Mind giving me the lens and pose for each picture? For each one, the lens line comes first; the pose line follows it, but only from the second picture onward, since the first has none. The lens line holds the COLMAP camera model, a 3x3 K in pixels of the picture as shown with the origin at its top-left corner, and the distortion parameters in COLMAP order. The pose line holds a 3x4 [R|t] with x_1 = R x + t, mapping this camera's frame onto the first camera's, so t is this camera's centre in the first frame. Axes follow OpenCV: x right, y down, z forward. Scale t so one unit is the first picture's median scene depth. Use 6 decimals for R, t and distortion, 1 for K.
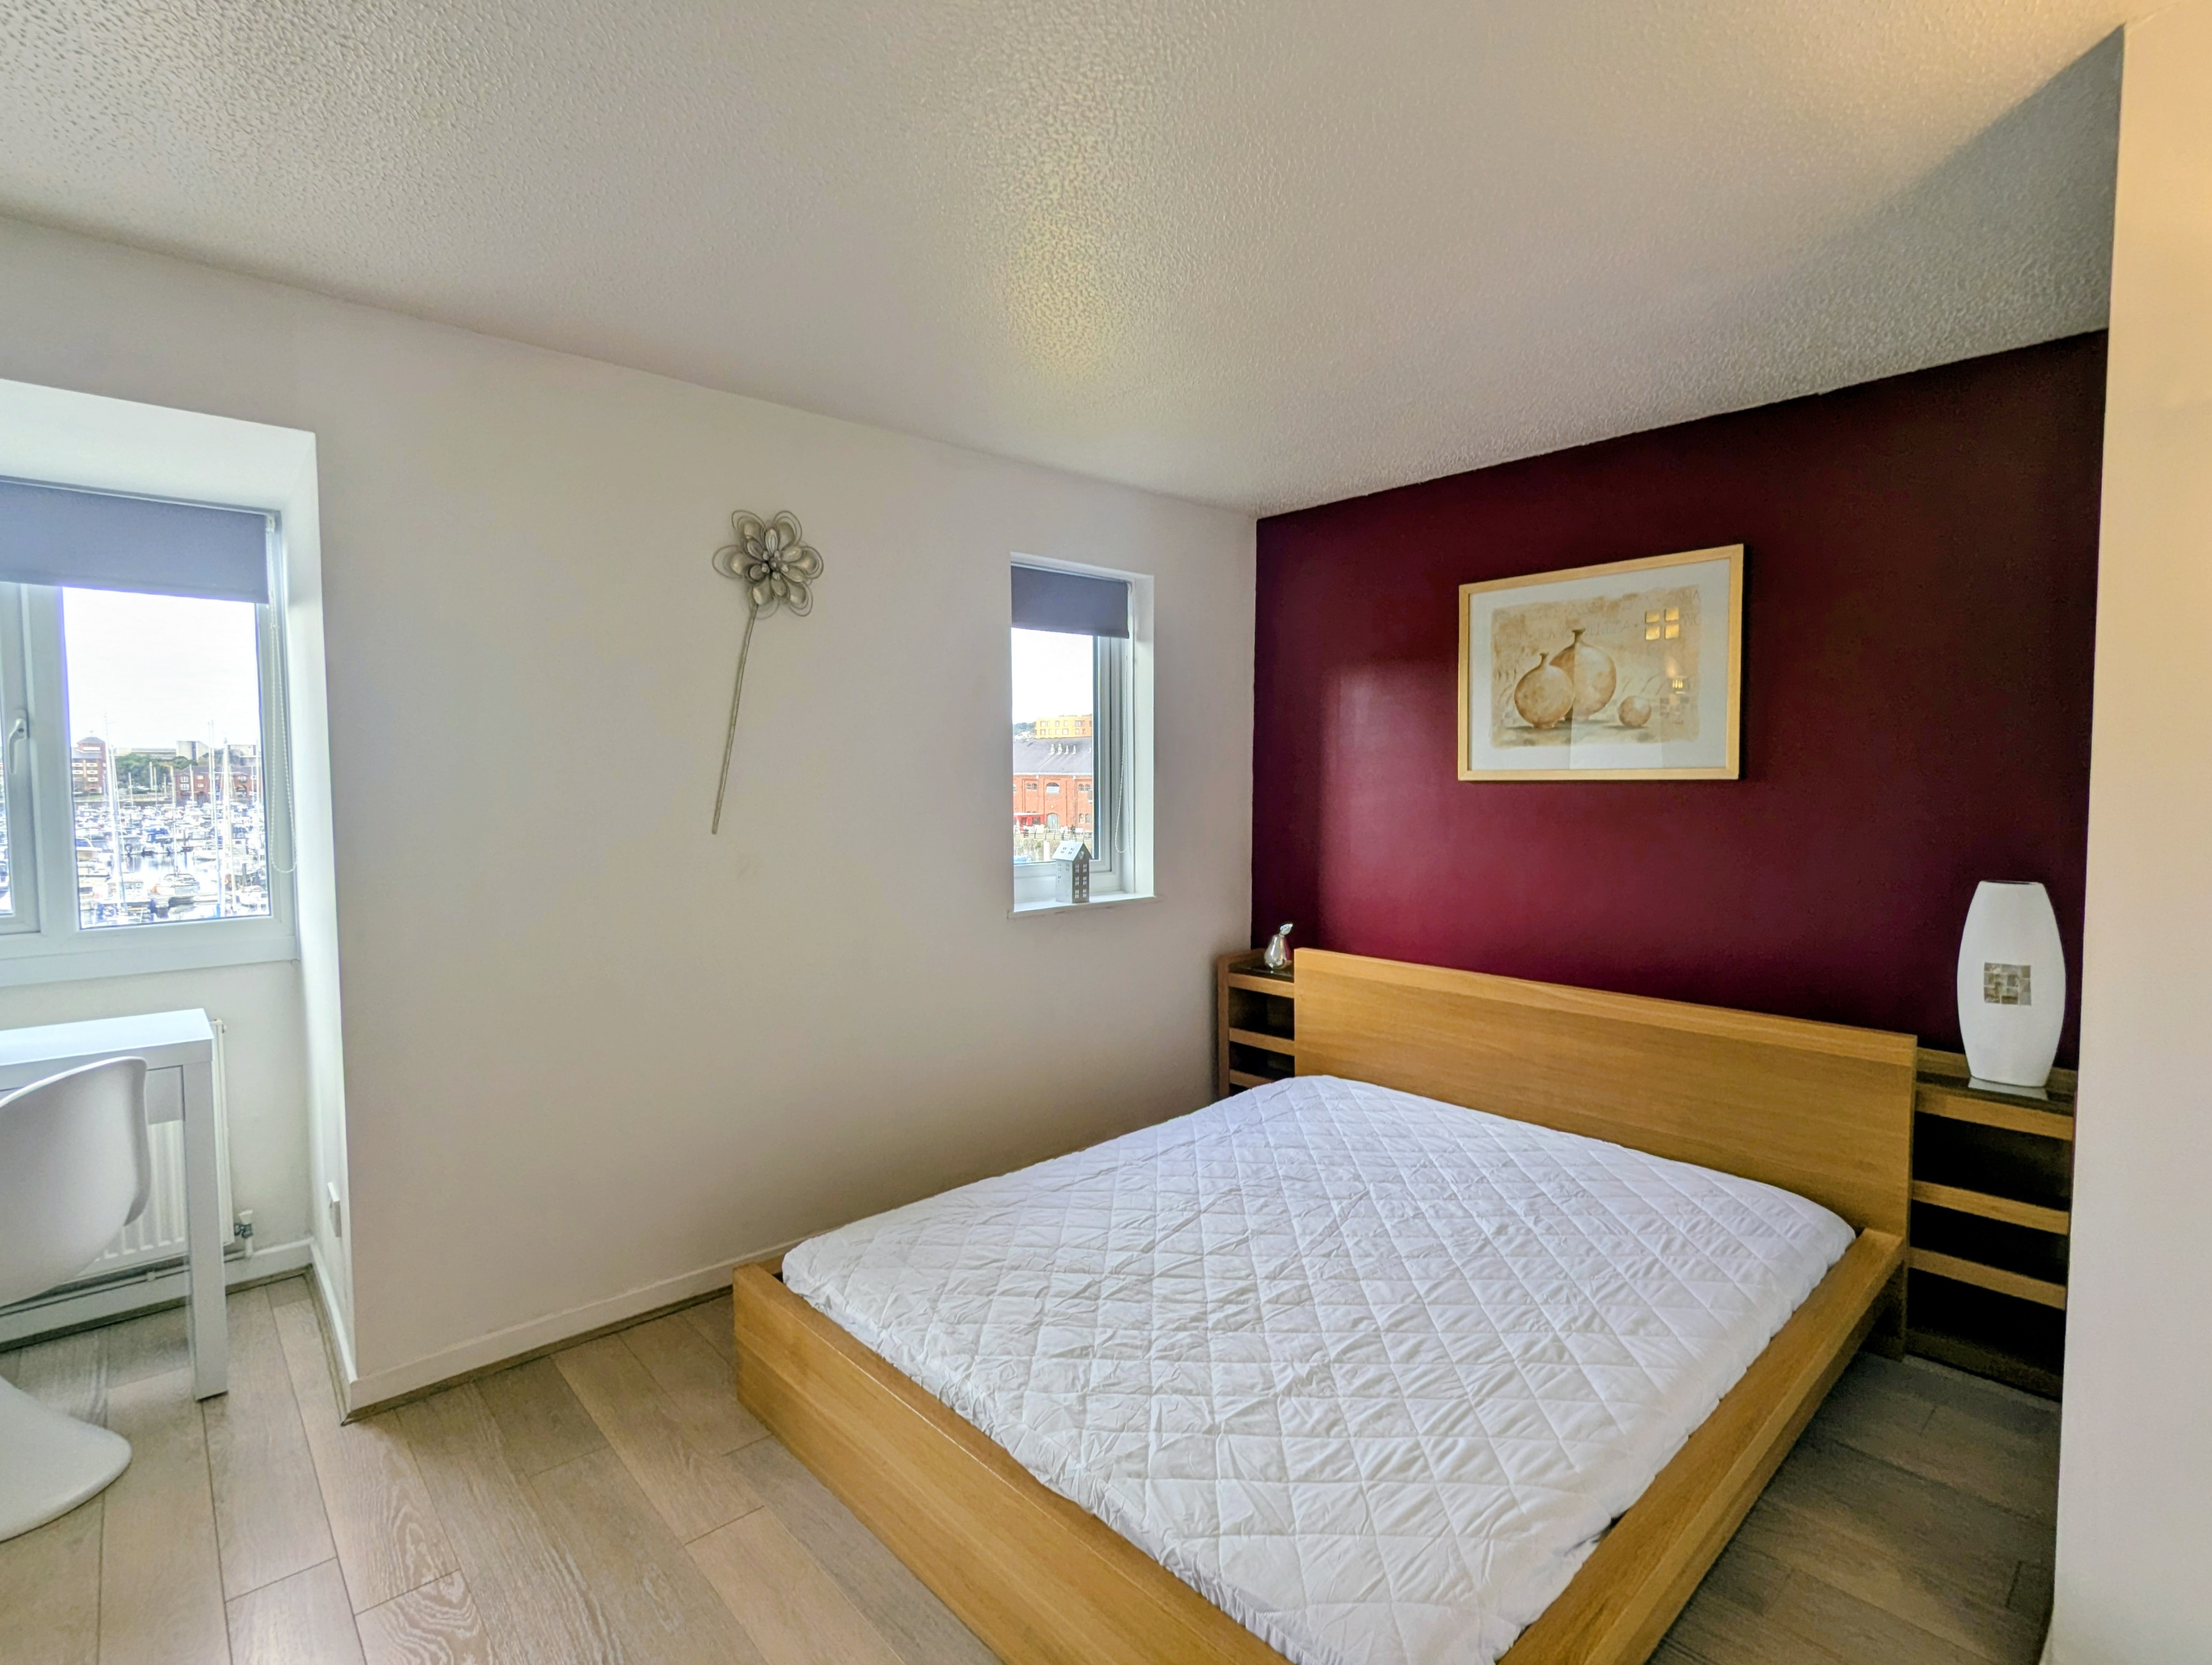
lens RADIAL K [[1069.8, 0, 1098.3], [0, 1069.8, 824.7], [0, 0, 1]] dist [0.001309, 0.000935]
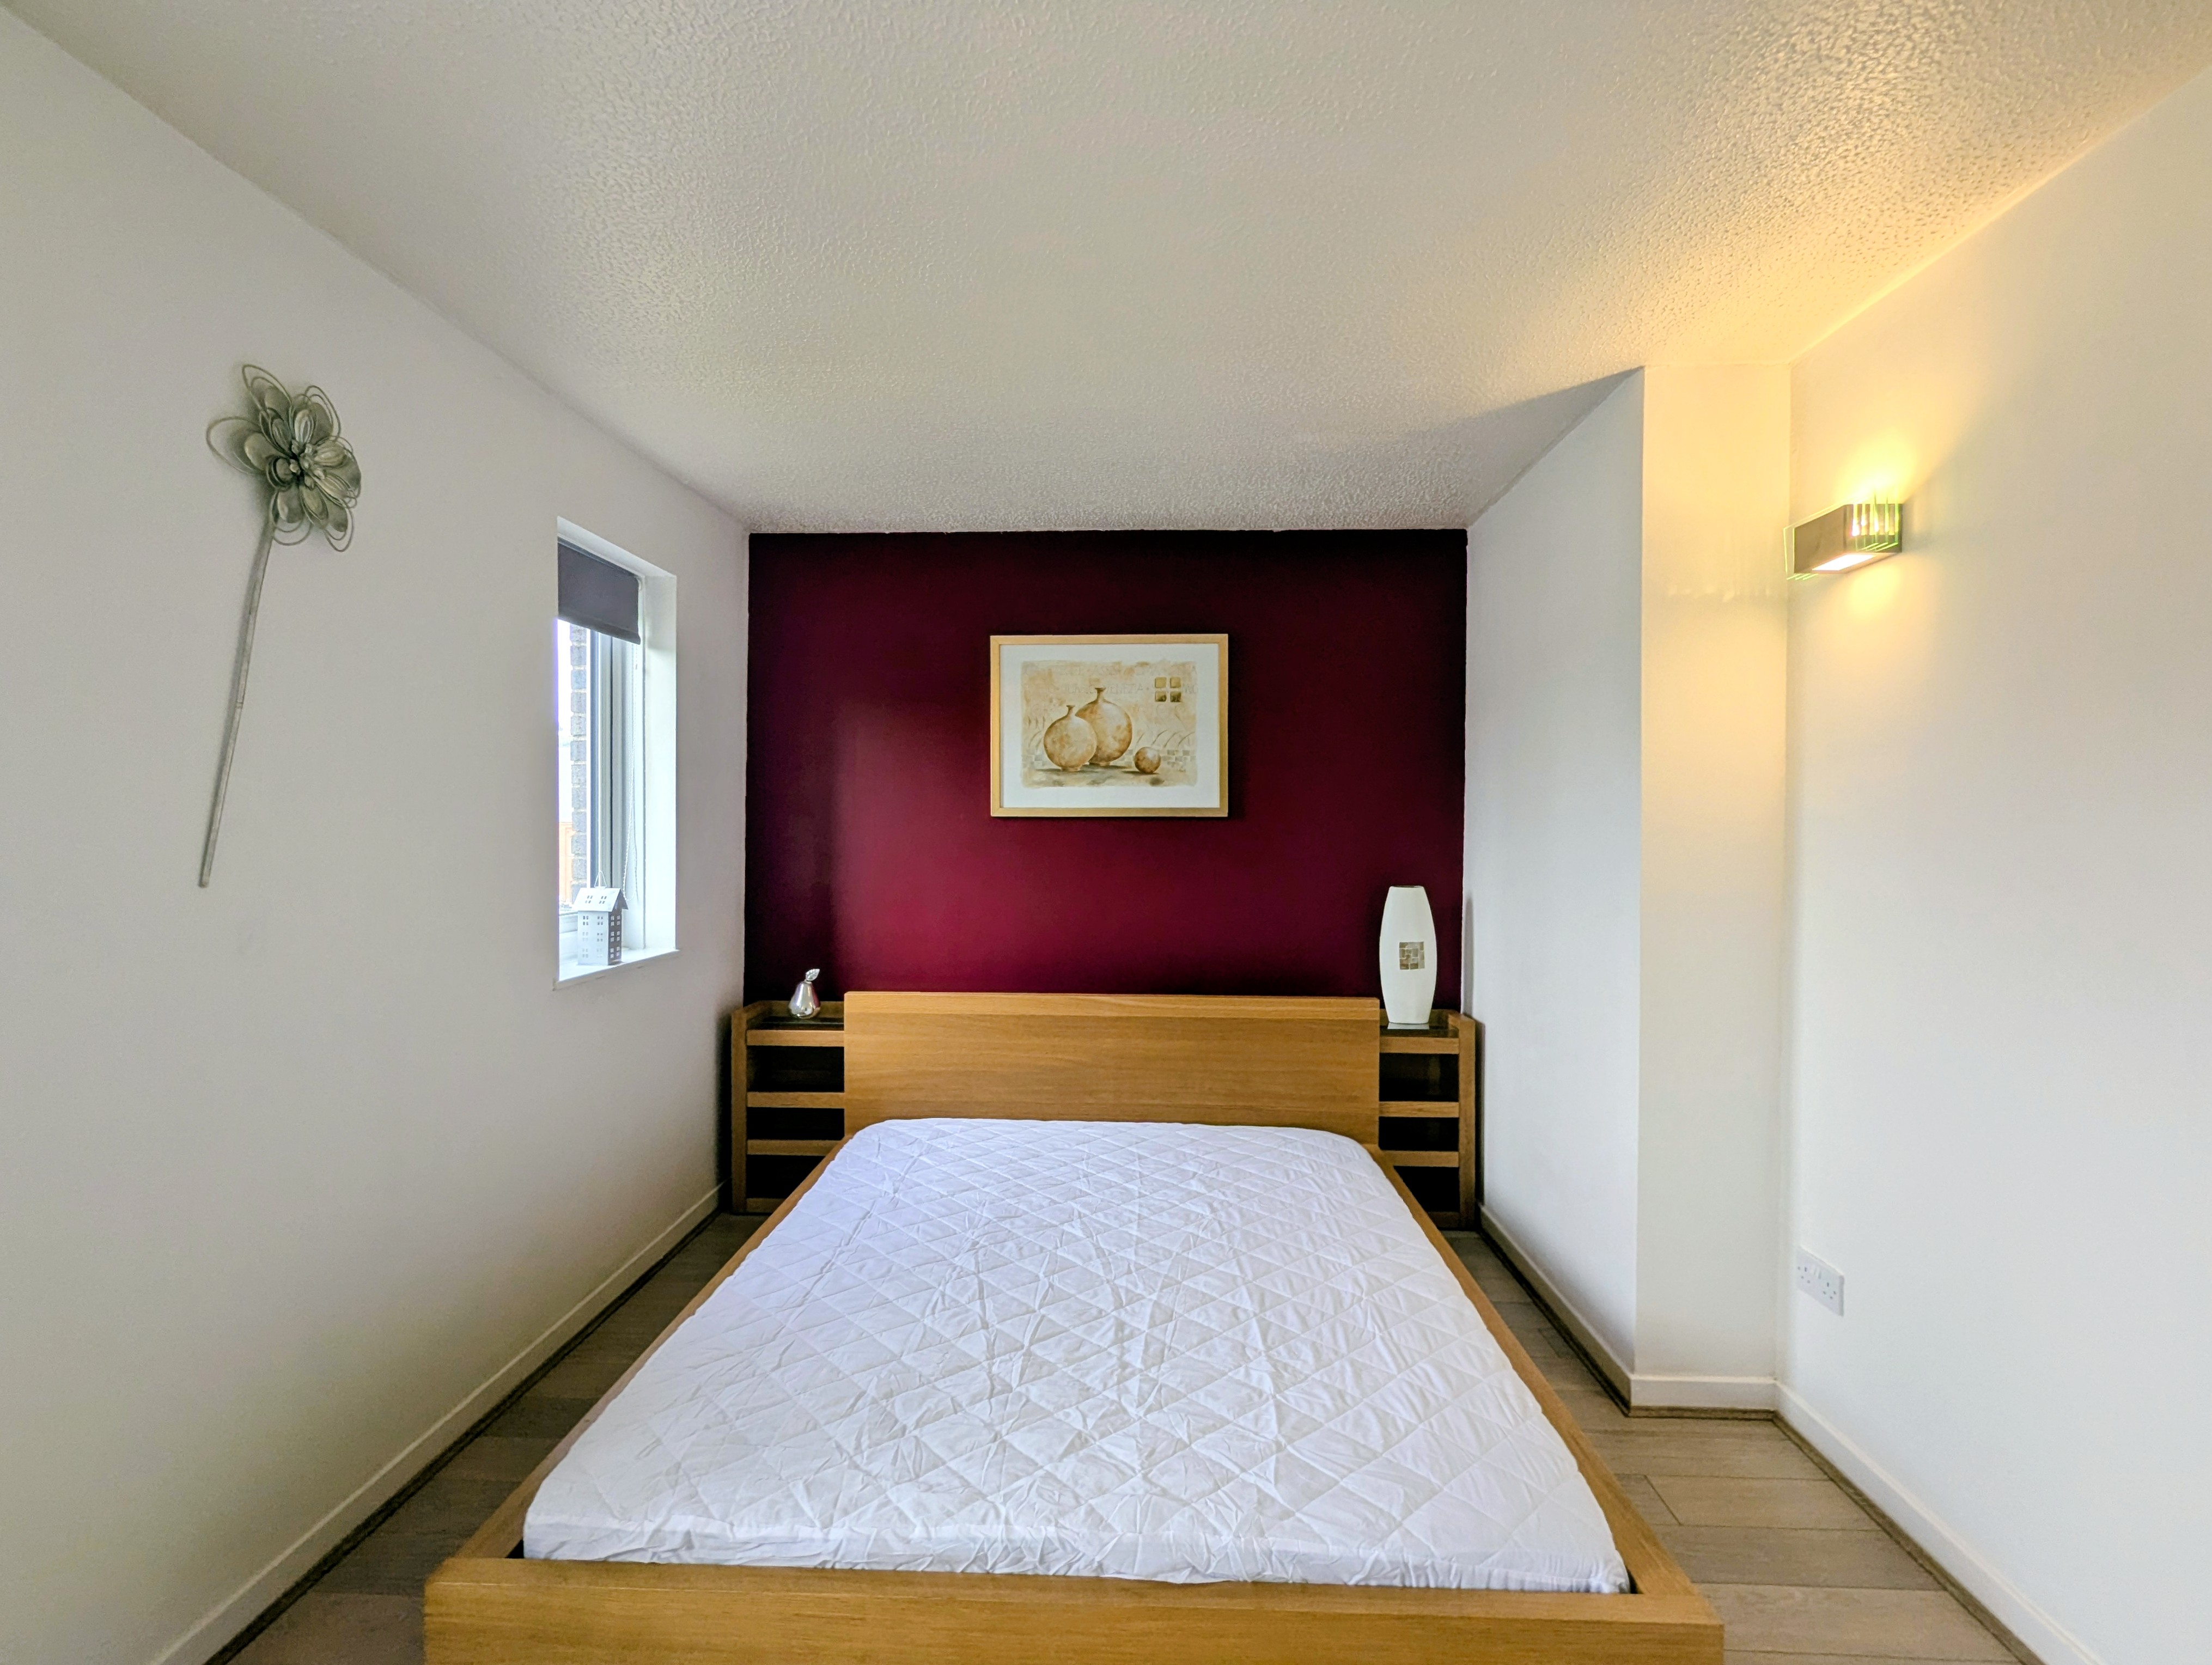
lens RADIAL K [[1054.7, 0, 1101.4], [0, 1054.7, 828.2], [0, 0, 1]] dist [0.003047, -0.000176]
pose [[0.710411, 0.003887, 0.703776, -0.379409], [0.025950, 0.999160, -0.031714, 0.006824], [-0.703308, 0.040793, 0.709714, 0.207972]]
